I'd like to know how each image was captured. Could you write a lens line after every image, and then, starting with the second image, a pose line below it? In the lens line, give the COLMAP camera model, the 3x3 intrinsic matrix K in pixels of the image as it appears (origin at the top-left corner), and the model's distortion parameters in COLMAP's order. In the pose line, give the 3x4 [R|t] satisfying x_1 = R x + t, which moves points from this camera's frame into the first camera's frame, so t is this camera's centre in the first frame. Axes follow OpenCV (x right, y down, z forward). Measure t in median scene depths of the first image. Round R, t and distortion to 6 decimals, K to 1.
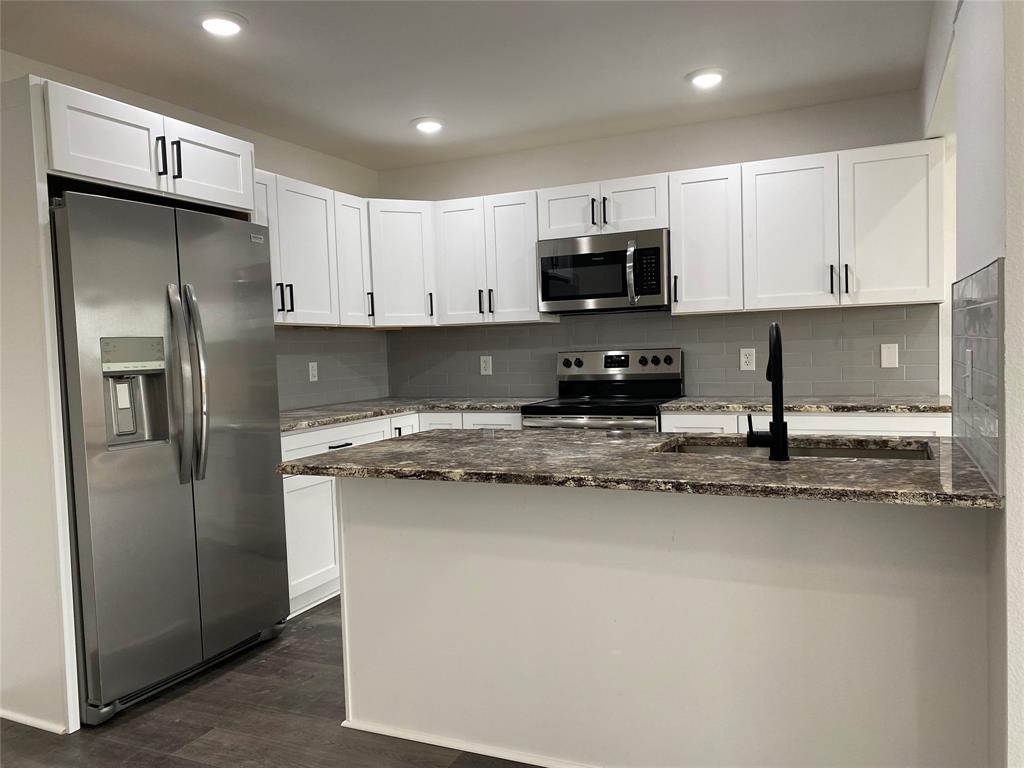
lens RADIAL K [[782.1, 0, 523.6], [0, 782.1, 383.8], [0, 0, 1]] dist [0.055815, -0.055088]
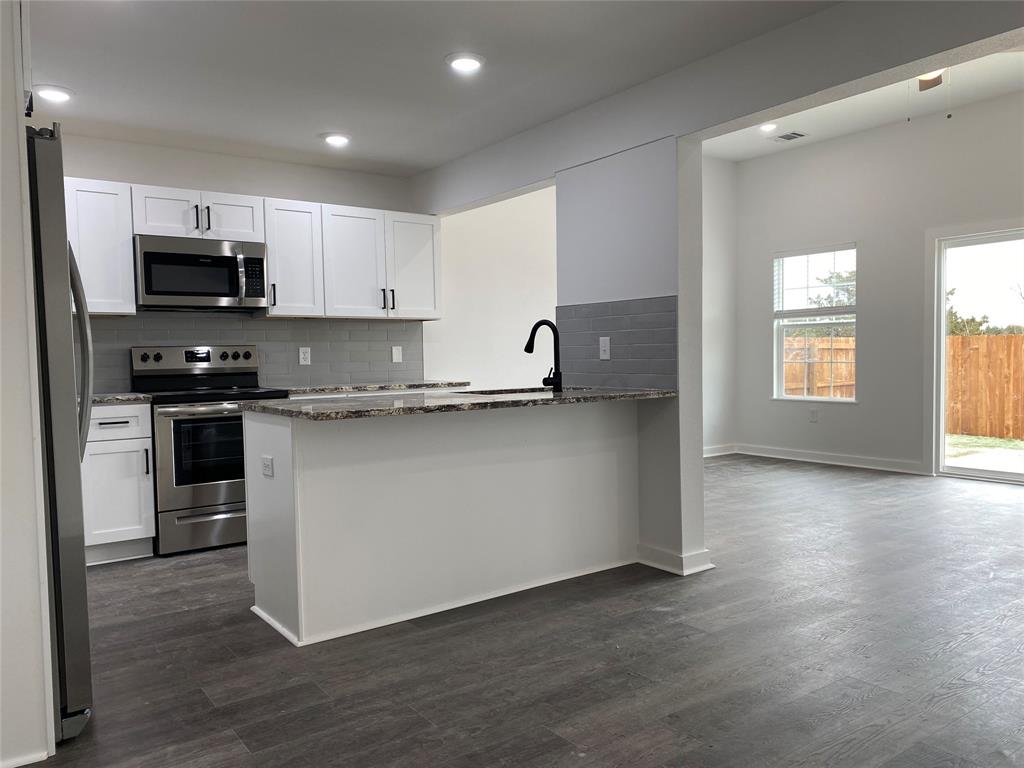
lens RADIAL K [[782.1, 0, 523.6], [0, 782.1, 383.8], [0, 0, 1]] dist [0.055815, -0.055088]
pose [[0.493126, -0.009999, 0.869901, -0.664649], [0.045823, 0.998844, -0.014495, 0.050017], [-0.868750, 0.047009, 0.493014, 0.079148]]
